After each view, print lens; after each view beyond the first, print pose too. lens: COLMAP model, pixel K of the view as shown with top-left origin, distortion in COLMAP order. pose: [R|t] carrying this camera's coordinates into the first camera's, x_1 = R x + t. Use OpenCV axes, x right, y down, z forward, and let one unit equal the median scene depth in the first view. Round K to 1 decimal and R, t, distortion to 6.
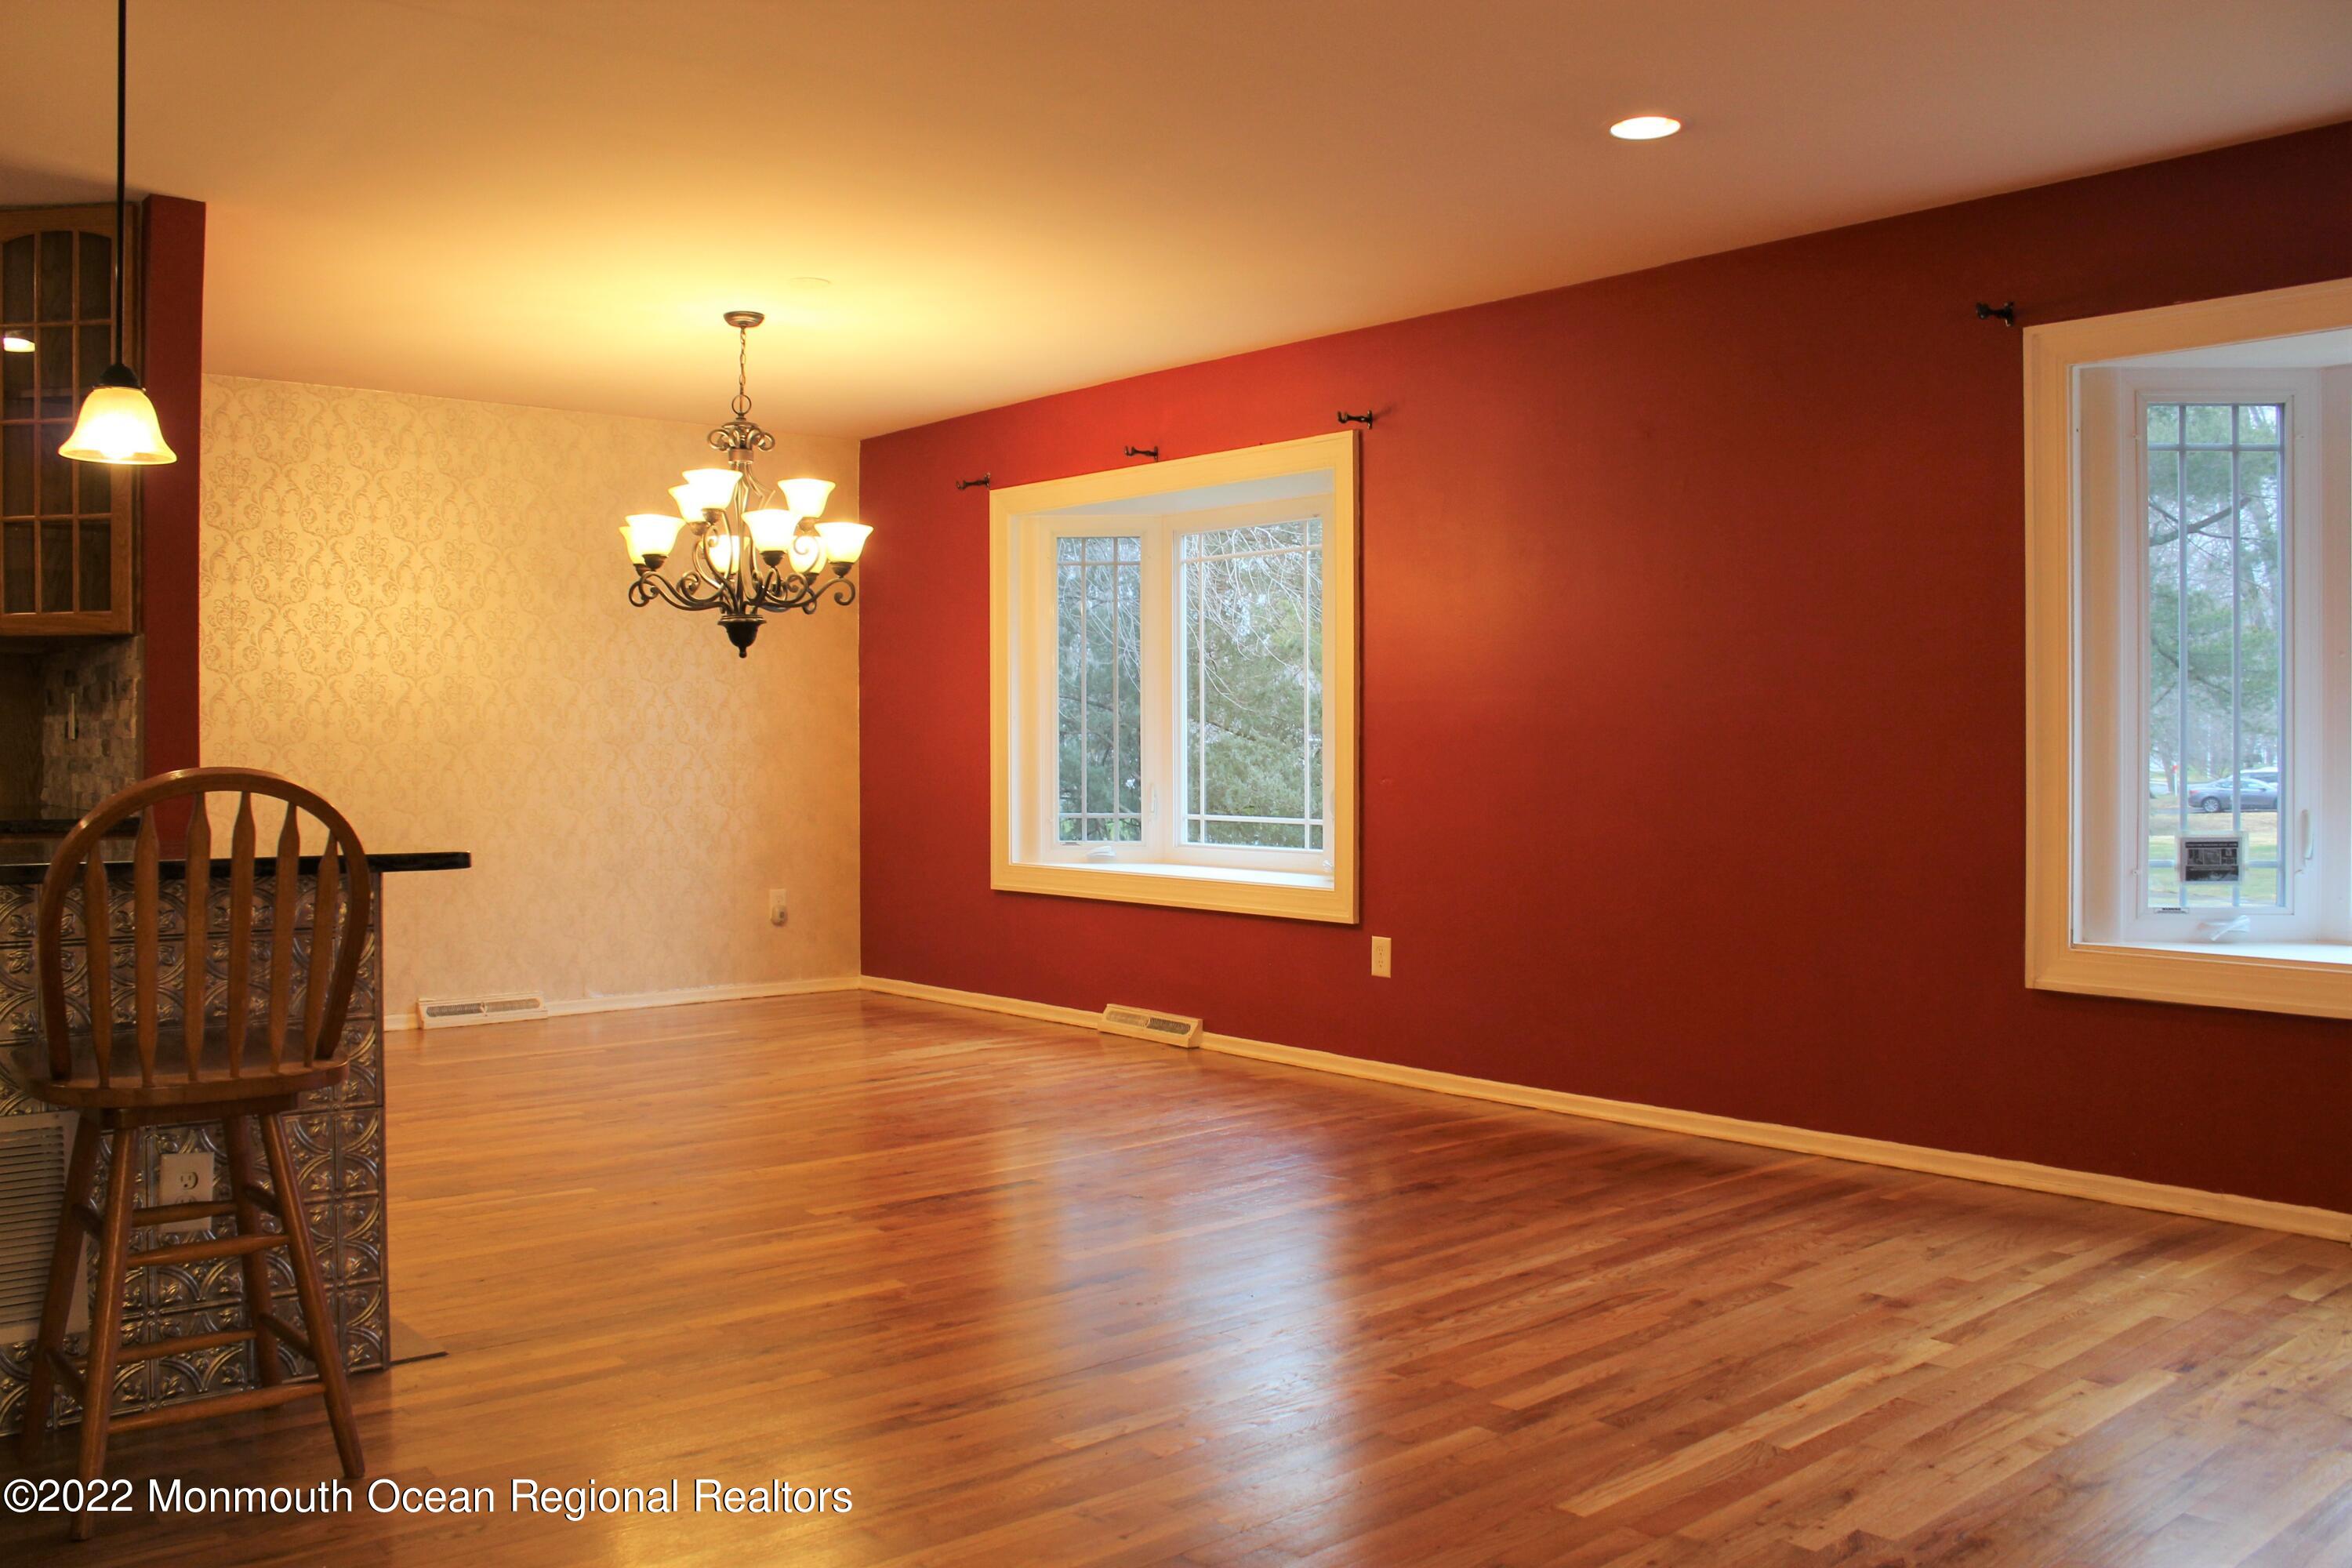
lens RADIAL K [[1972.9, 0, 1189.2], [0, 1972.9, 773.3], [0, 0, 1]] dist [-0.149169, 0.124280]
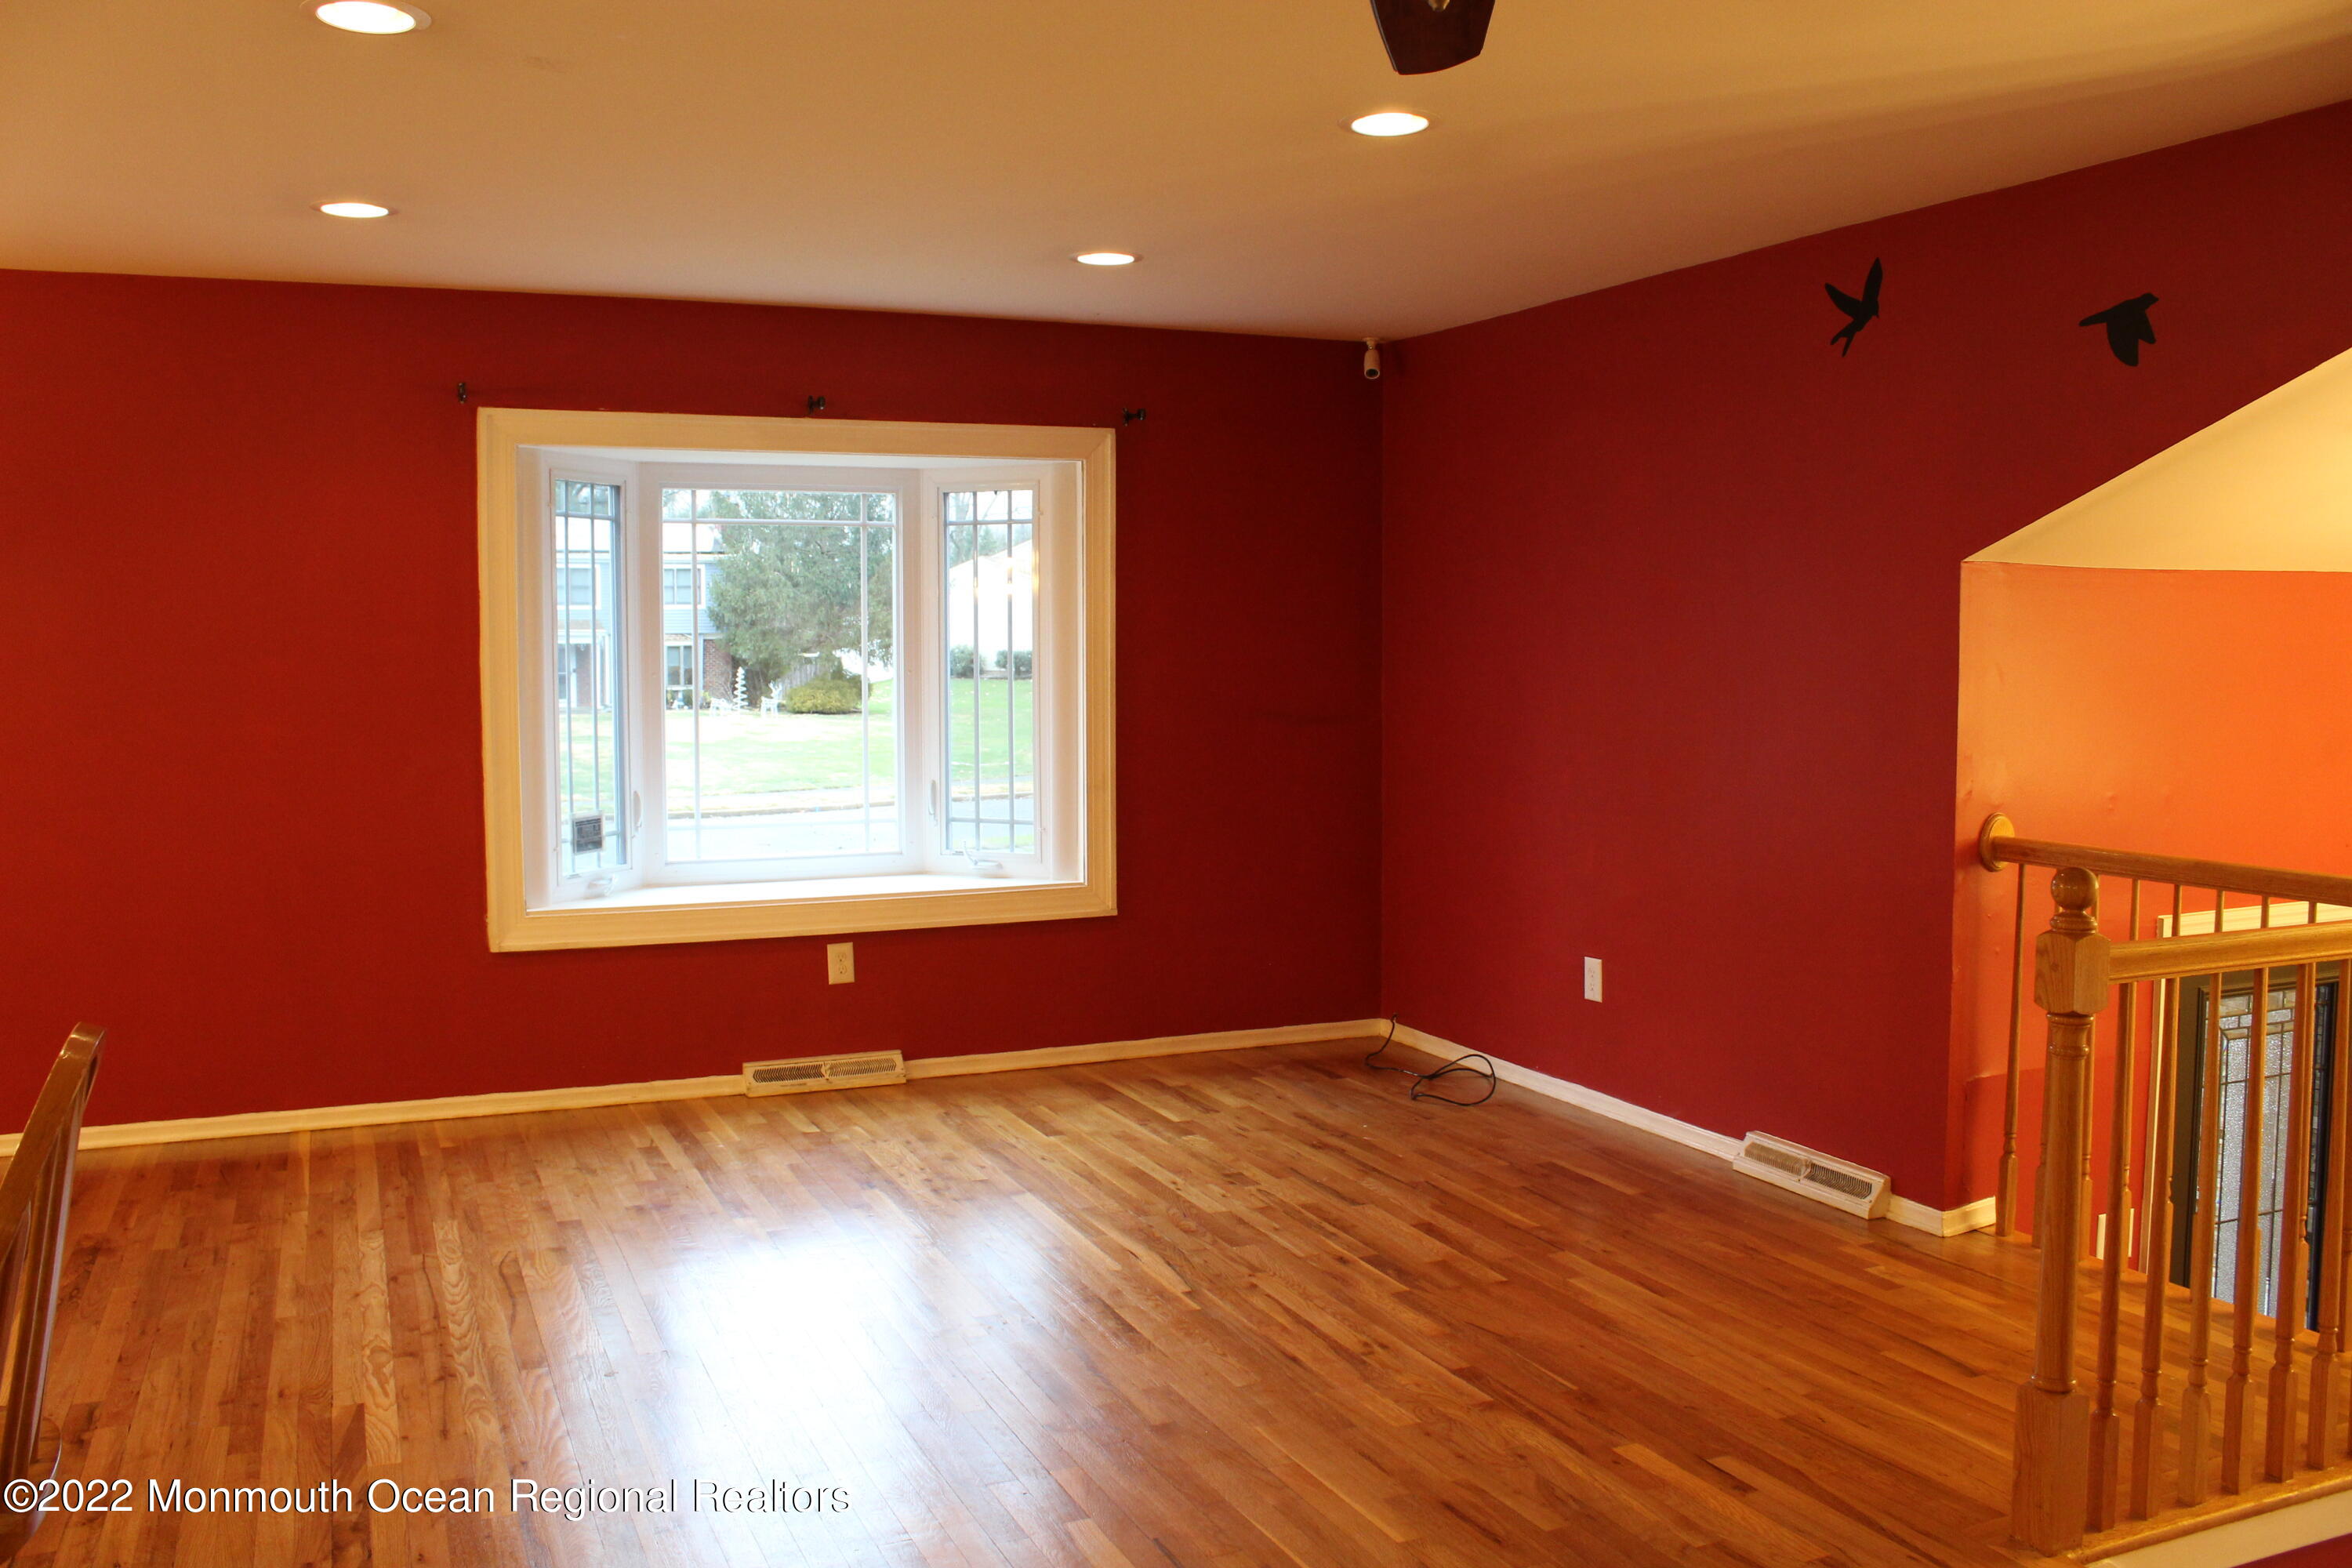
lens RADIAL K [[1972.9, 0, 1163.8], [0, 1972.9, 769.4], [0, 0, 1]] dist [-0.149169, 0.124280]
pose [[0.307232, -0.067611, 0.949230, -0.691393], [0.021345, 0.997712, 0.064156, -0.086556], [-0.951395, 0.000551, 0.307972, 0.256111]]
